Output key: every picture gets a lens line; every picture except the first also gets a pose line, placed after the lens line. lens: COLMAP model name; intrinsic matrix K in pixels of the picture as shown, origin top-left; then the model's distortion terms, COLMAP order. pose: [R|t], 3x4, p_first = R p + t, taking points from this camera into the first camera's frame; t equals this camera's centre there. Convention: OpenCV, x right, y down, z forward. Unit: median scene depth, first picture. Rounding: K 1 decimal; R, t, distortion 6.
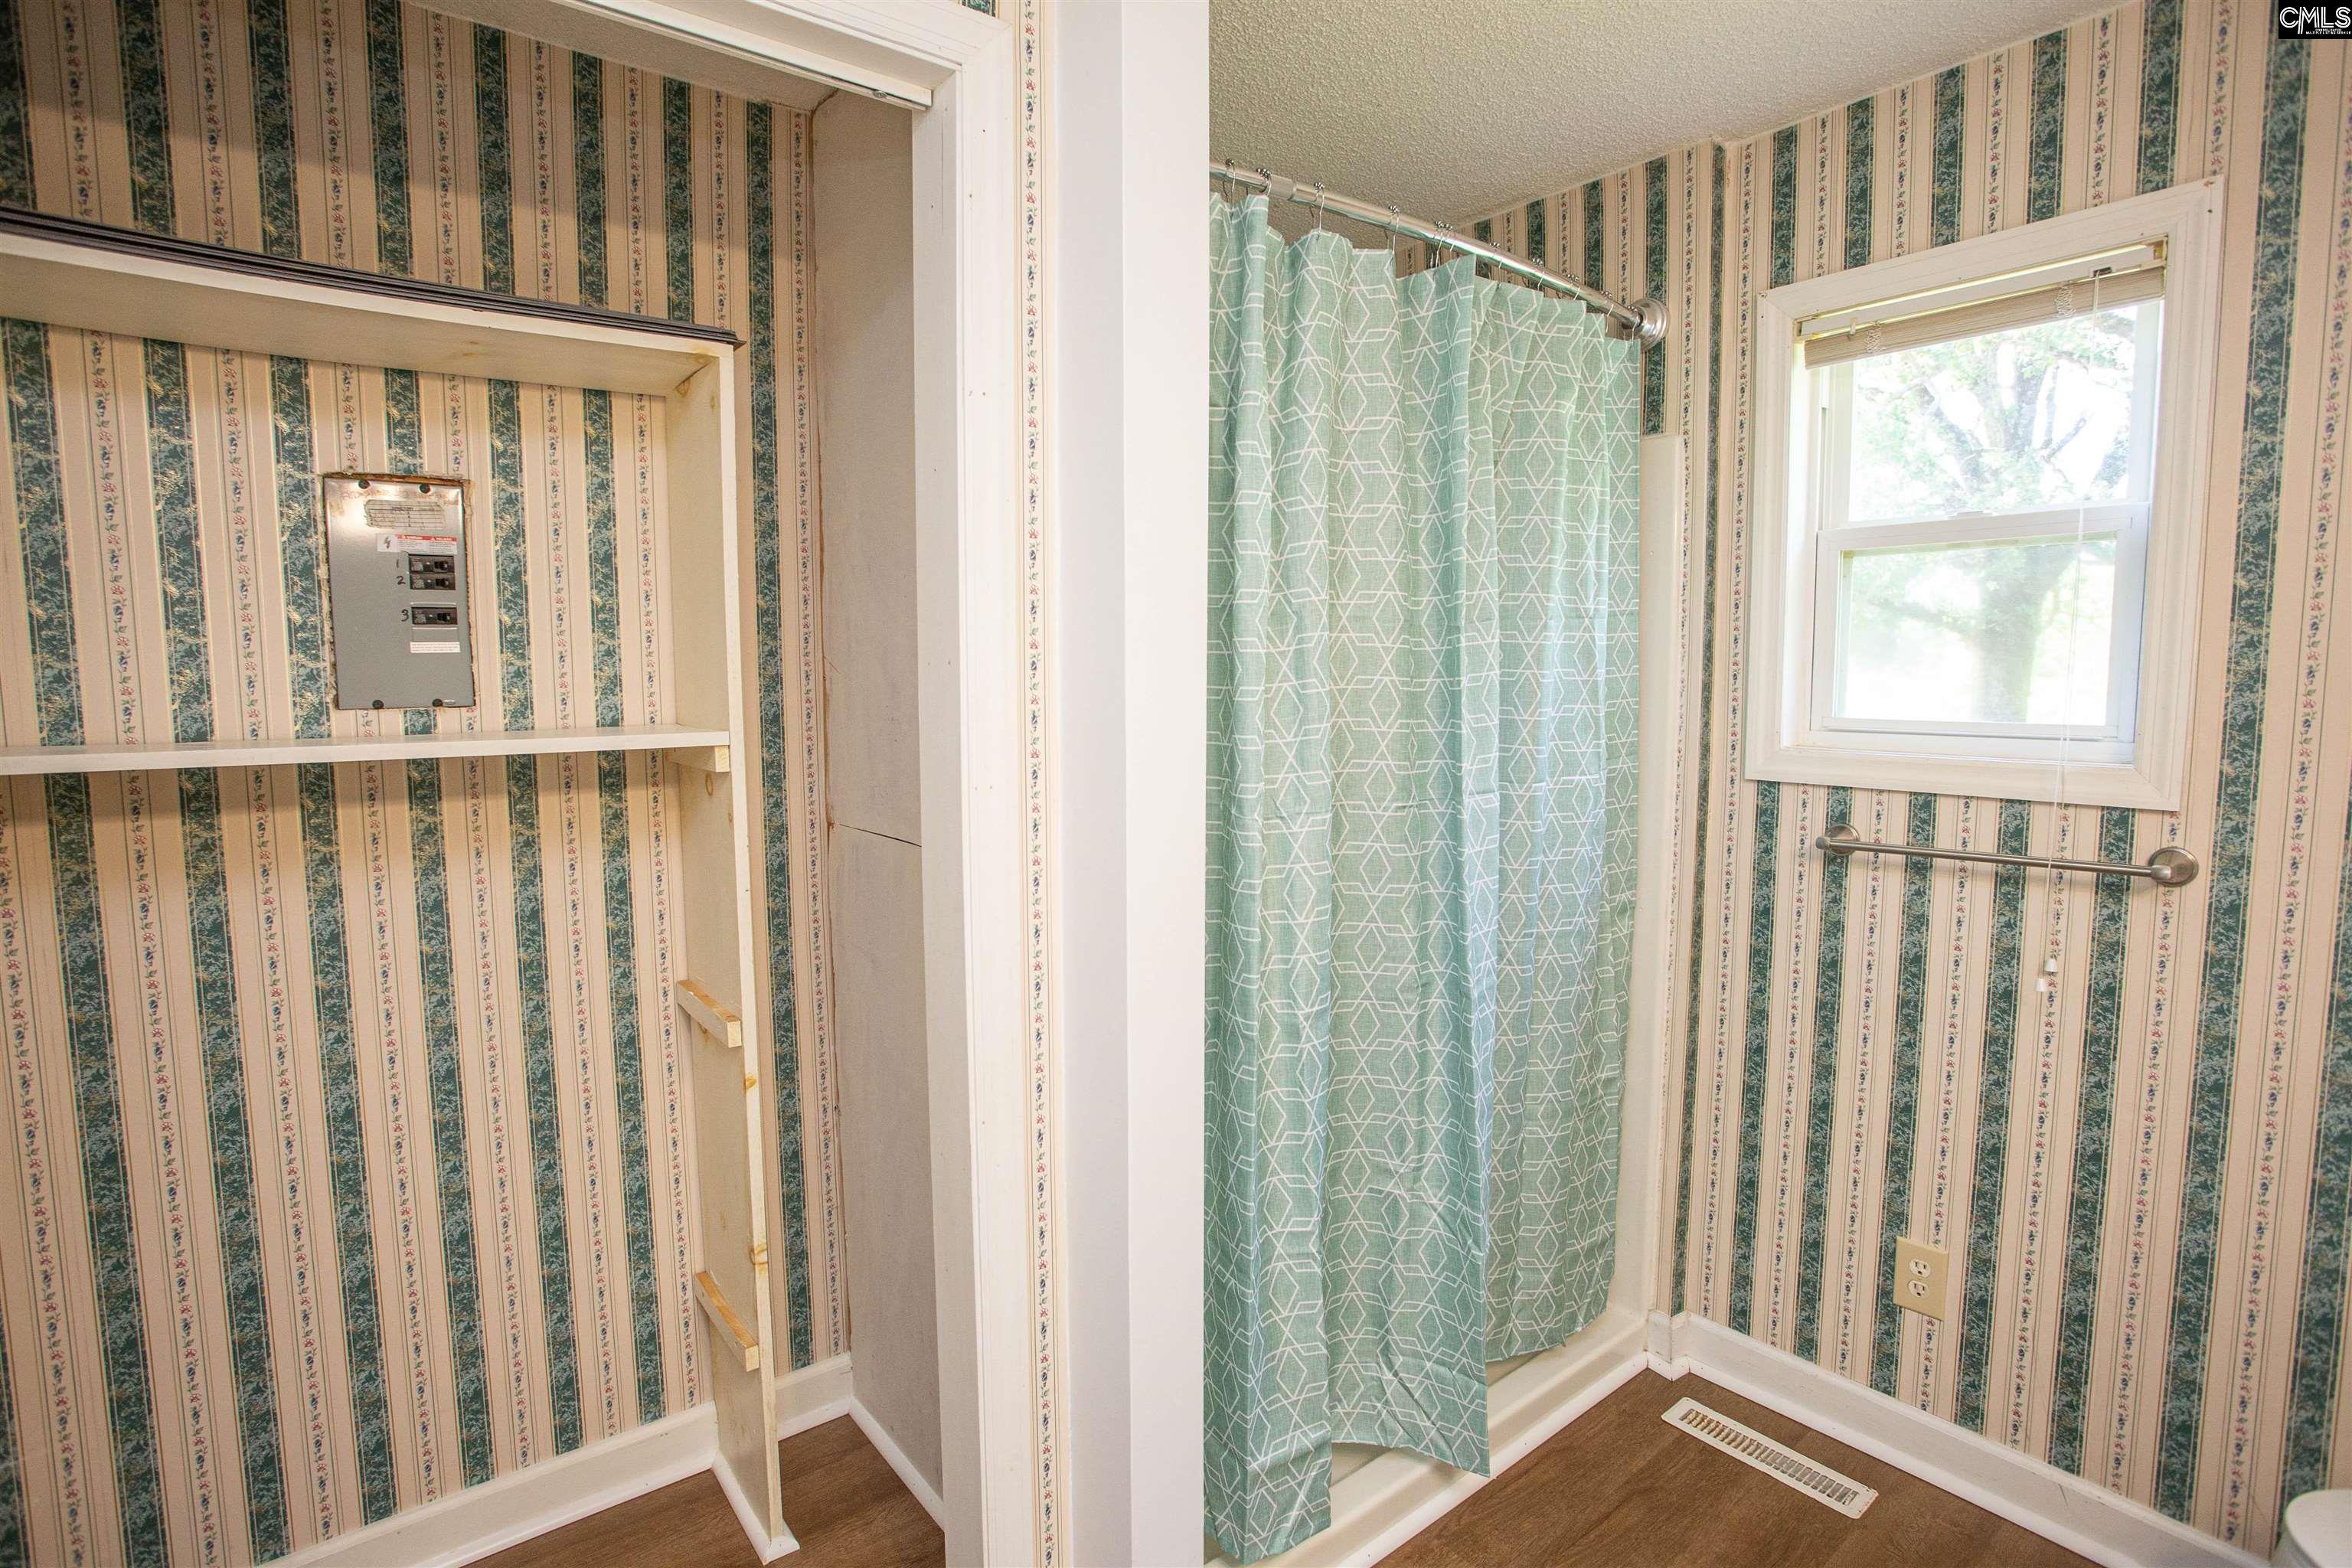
lens RADIAL K [[1194.9, 0, 1191.1], [0, 1194.9, 780.2], [0, 0, 1]] dist [-0.061868, 0.025814]
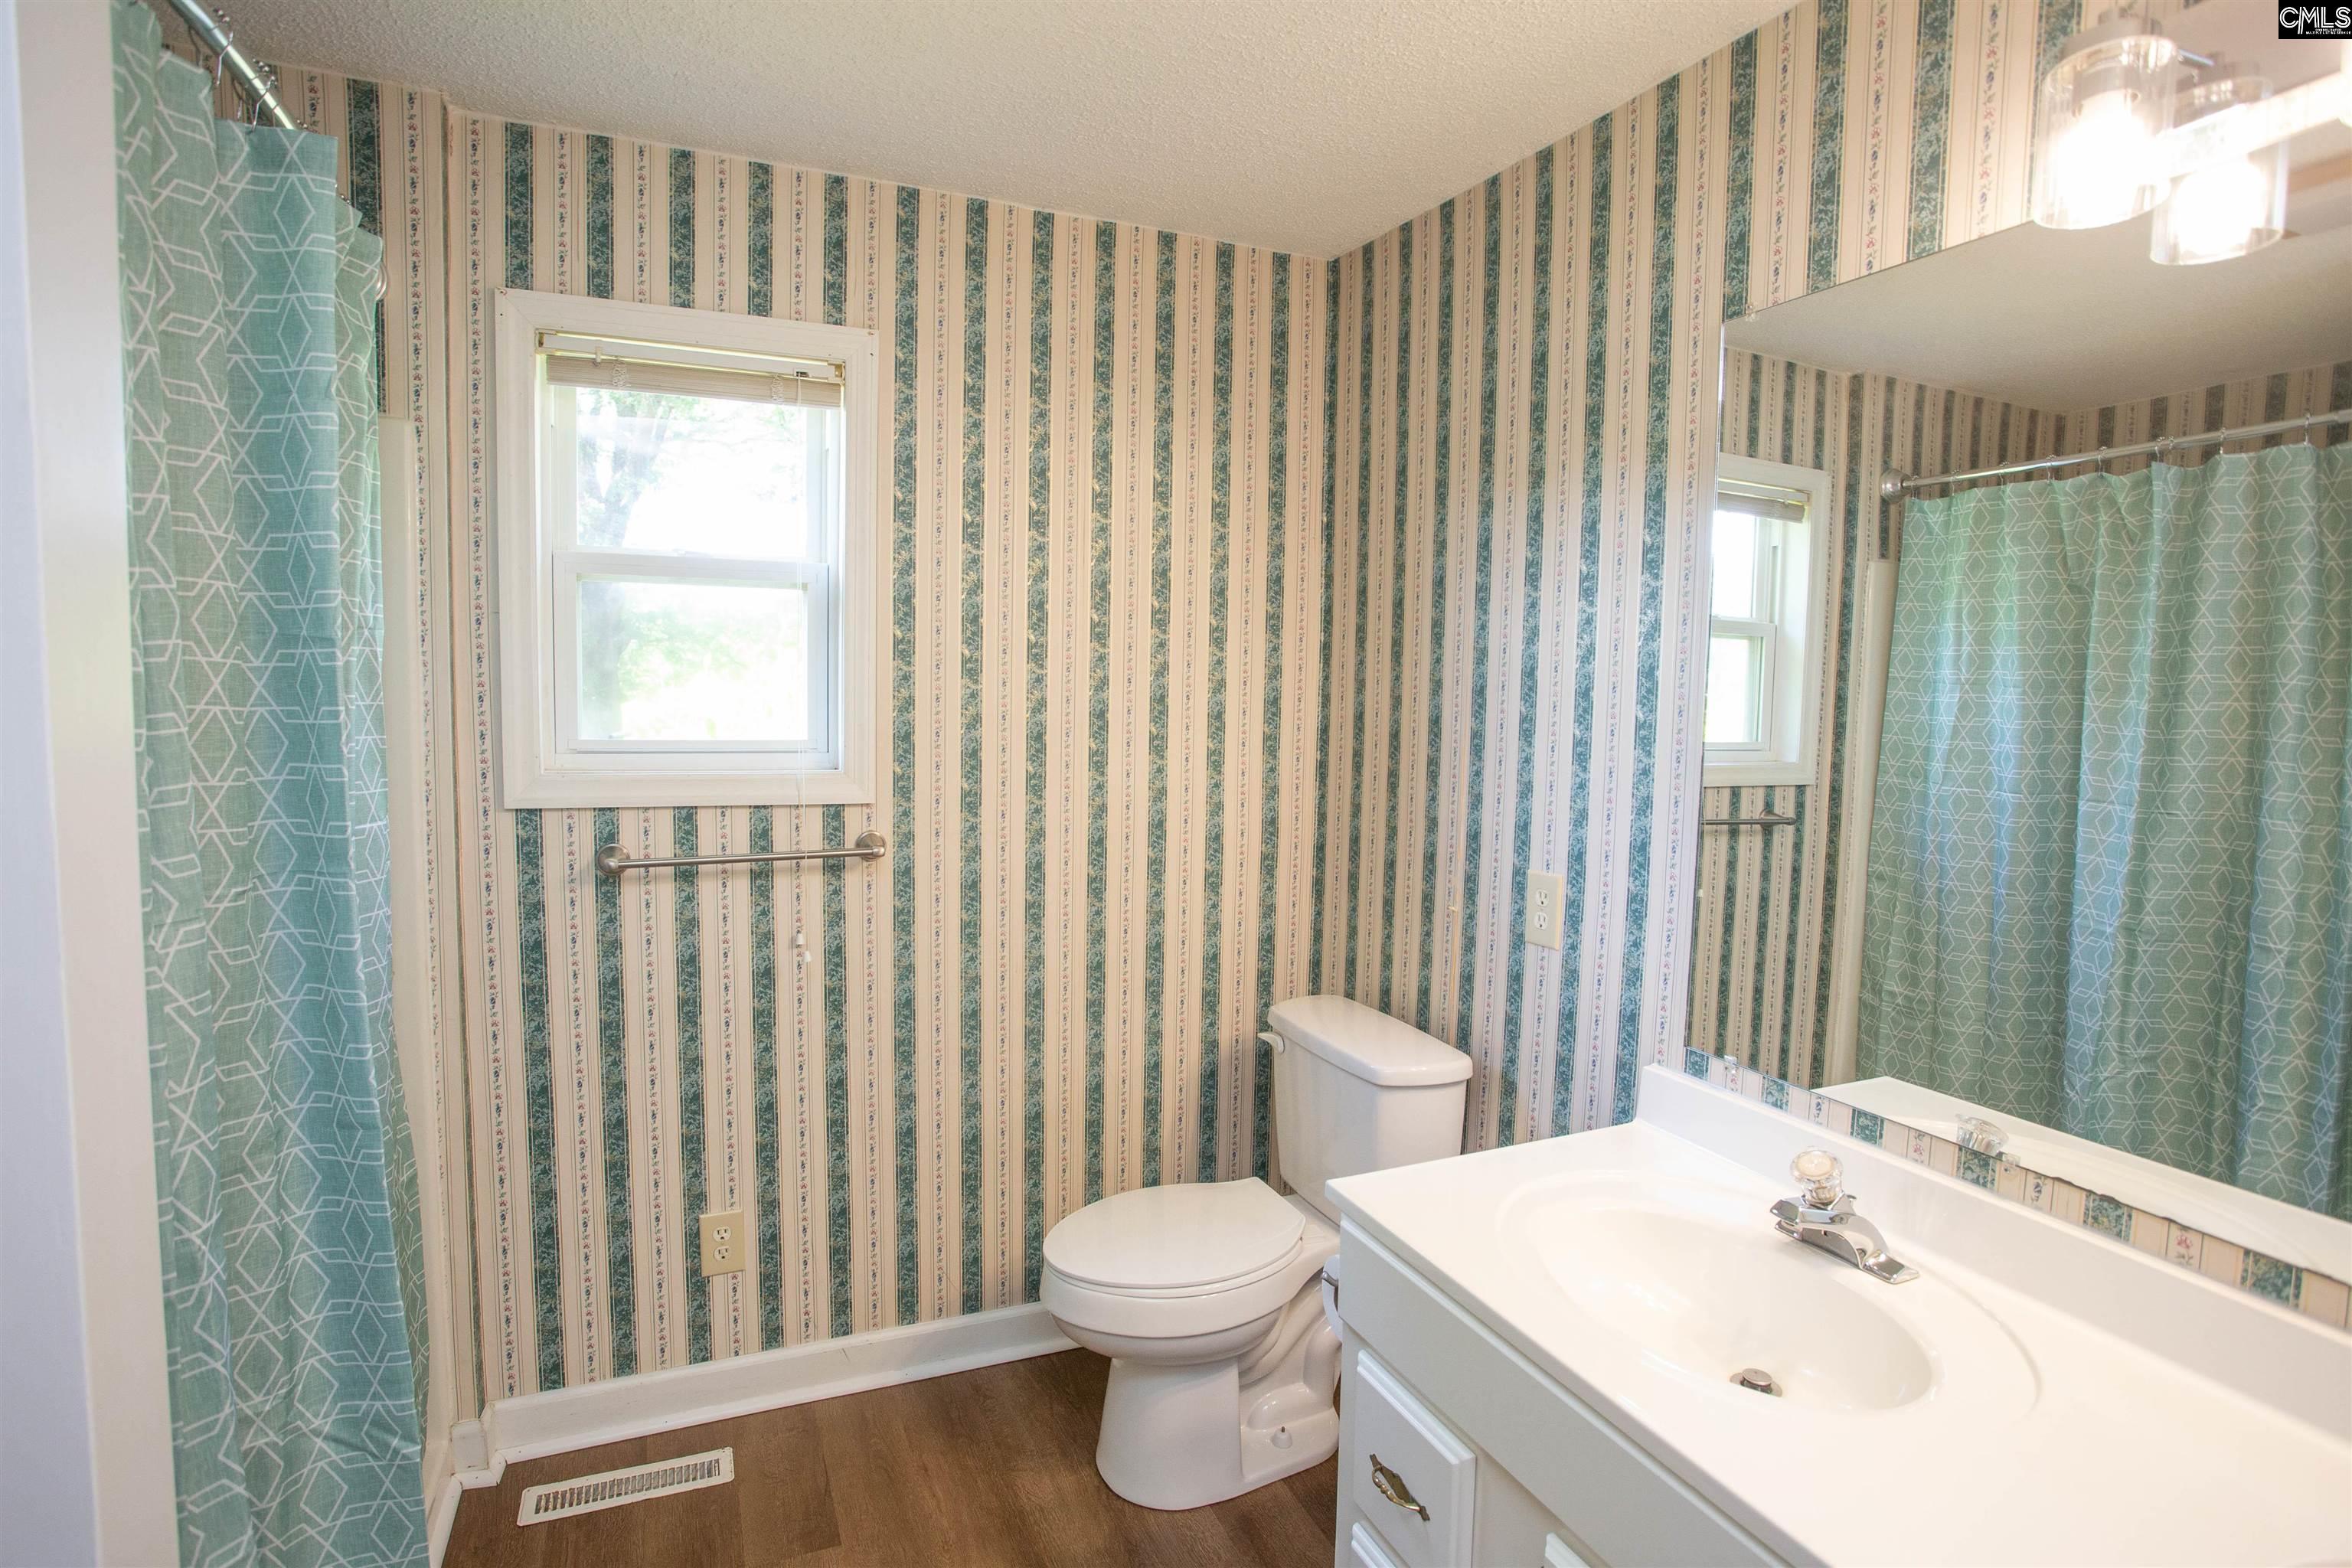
lens RADIAL K [[1194.9, 0, 1132.2], [0, 1194.9, 775.9], [0, 0, 1]] dist [-0.061868, 0.025814]
pose [[0.256466, -0.061324, 0.964606, -0.320366], [0.065718, 0.996782, 0.045897, -0.040027], [-0.964317, 0.051621, 0.259670, 0.304561]]
